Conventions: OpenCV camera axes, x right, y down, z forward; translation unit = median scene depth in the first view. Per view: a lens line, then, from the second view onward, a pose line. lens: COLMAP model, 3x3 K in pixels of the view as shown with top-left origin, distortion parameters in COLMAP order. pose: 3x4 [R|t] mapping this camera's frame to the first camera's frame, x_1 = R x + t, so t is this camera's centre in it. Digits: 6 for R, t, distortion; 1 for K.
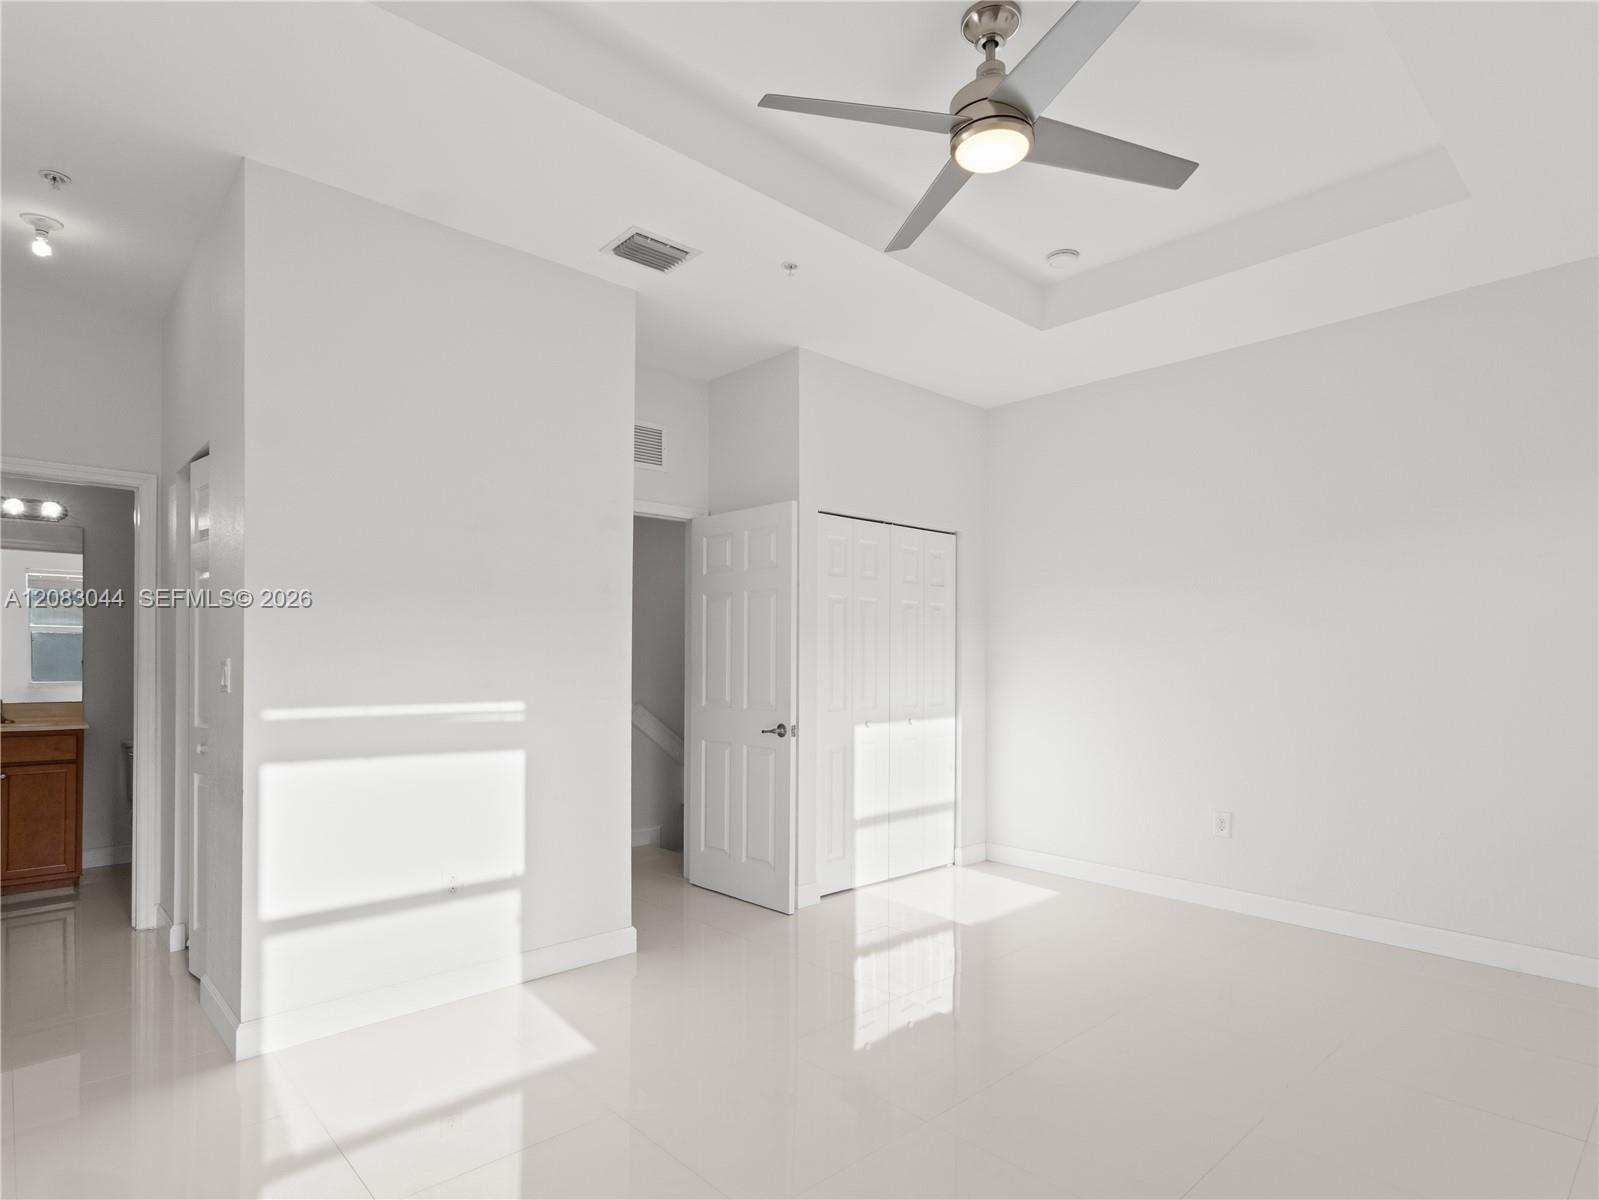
lens RADIAL K [[855.3, 0, 799.8], [0, 855.3, 656.0], [0, 0, 1]] dist [0.000373, 0.001886]
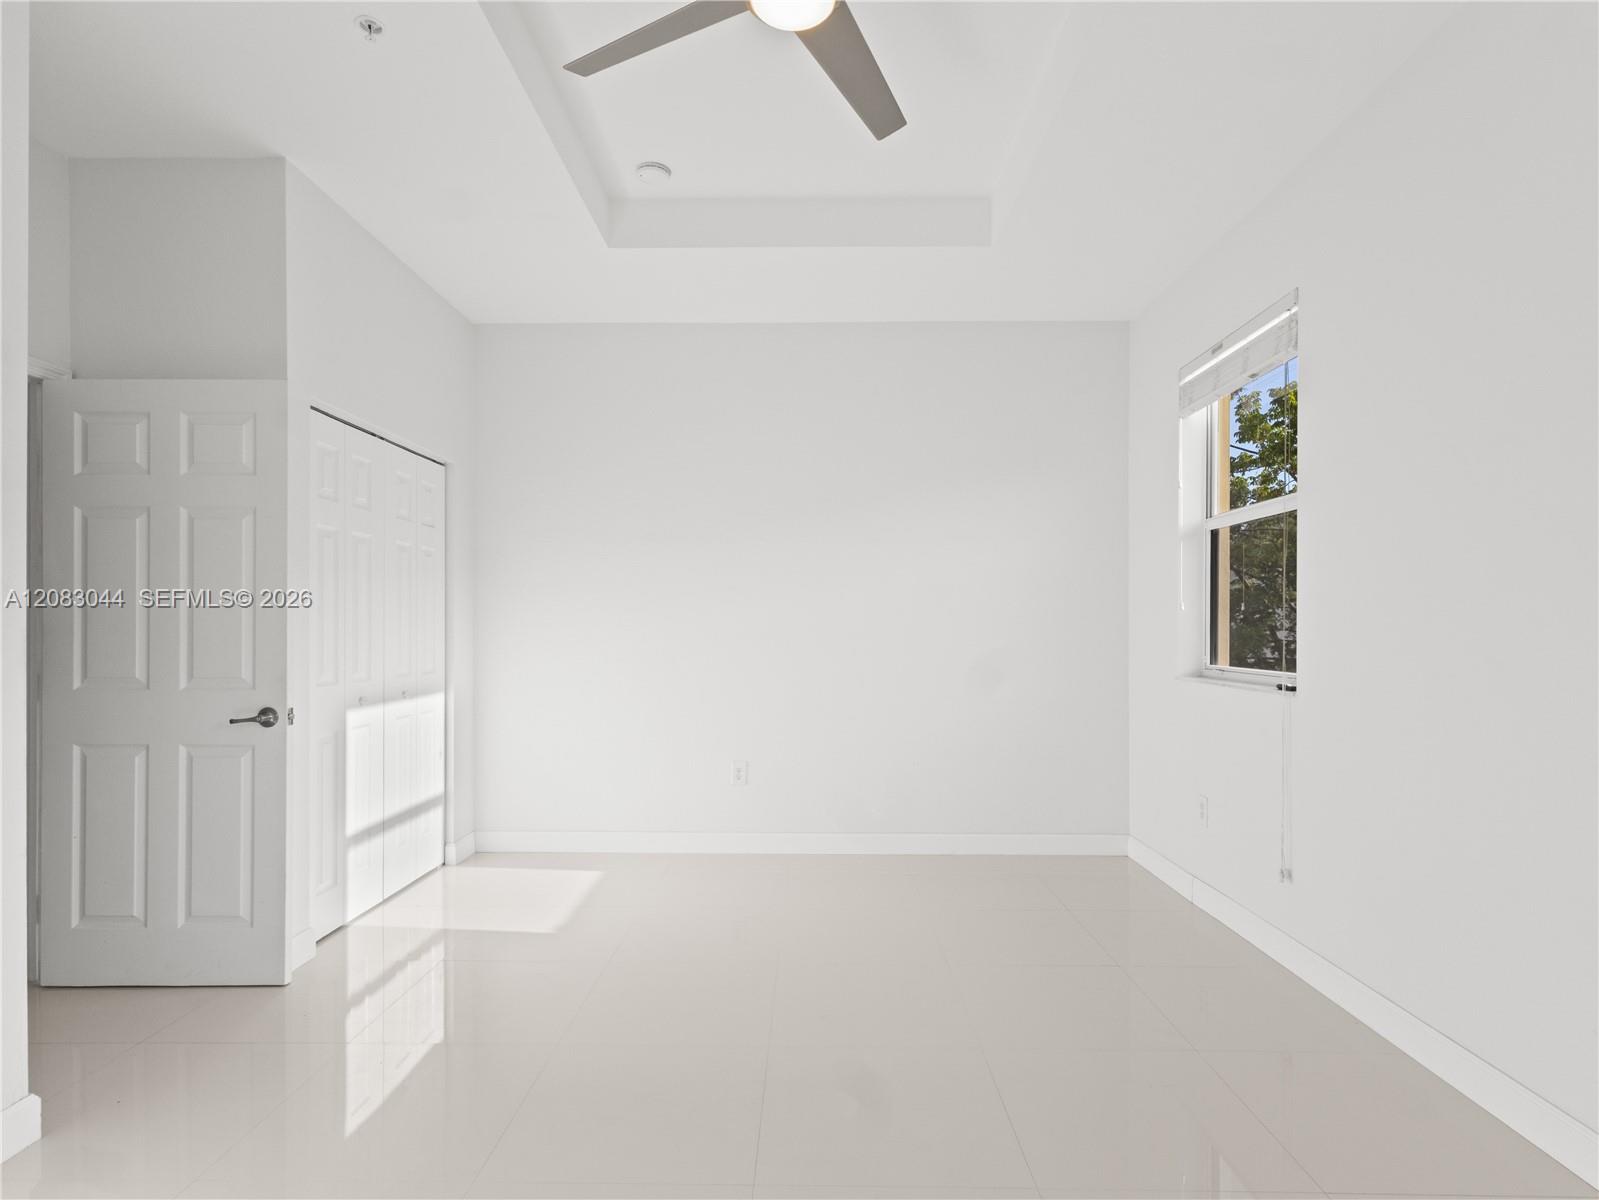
lens RADIAL K [[846.9, 0, 799.0], [0, 846.9, 632.3], [0, 0, 1]] dist [0.009171, 0.001133]
pose [[0.693553, -0.007109, 0.720371, -0.193648], [-0.000001, 0.999951, 0.009869, 0.011677], [-0.720406, -0.006845, 0.693519, 0.209044]]
